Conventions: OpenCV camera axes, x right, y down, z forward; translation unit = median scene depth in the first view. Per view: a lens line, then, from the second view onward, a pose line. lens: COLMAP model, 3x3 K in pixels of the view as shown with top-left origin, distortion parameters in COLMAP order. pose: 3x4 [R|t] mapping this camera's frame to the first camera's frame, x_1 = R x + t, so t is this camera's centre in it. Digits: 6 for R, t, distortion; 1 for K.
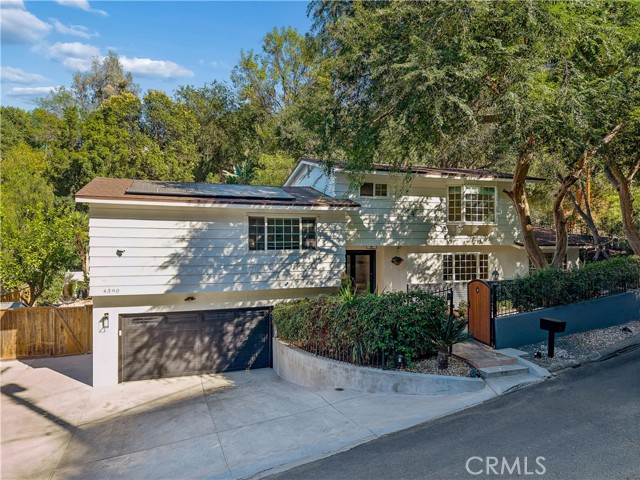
lens RADIAL K [[434.4, 0, 320.0], [0, 434.4, 240.0], [0, 0, 1]] dist [0.005774, -0.003461]
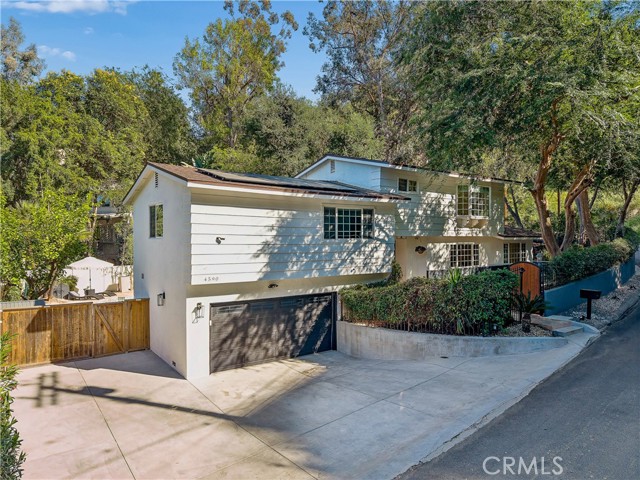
lens RADIAL K [[434.4, 0, 320.0], [0, 434.4, 240.0], [0, 0, 1]] dist [0.005774, -0.003461]
pose [[0.957387, -0.001369, 0.288805, -0.465978], [0.001304, 0.999999, 0.000418, 0.024913], [-0.288805, -0.000023, 0.957388, -0.004601]]
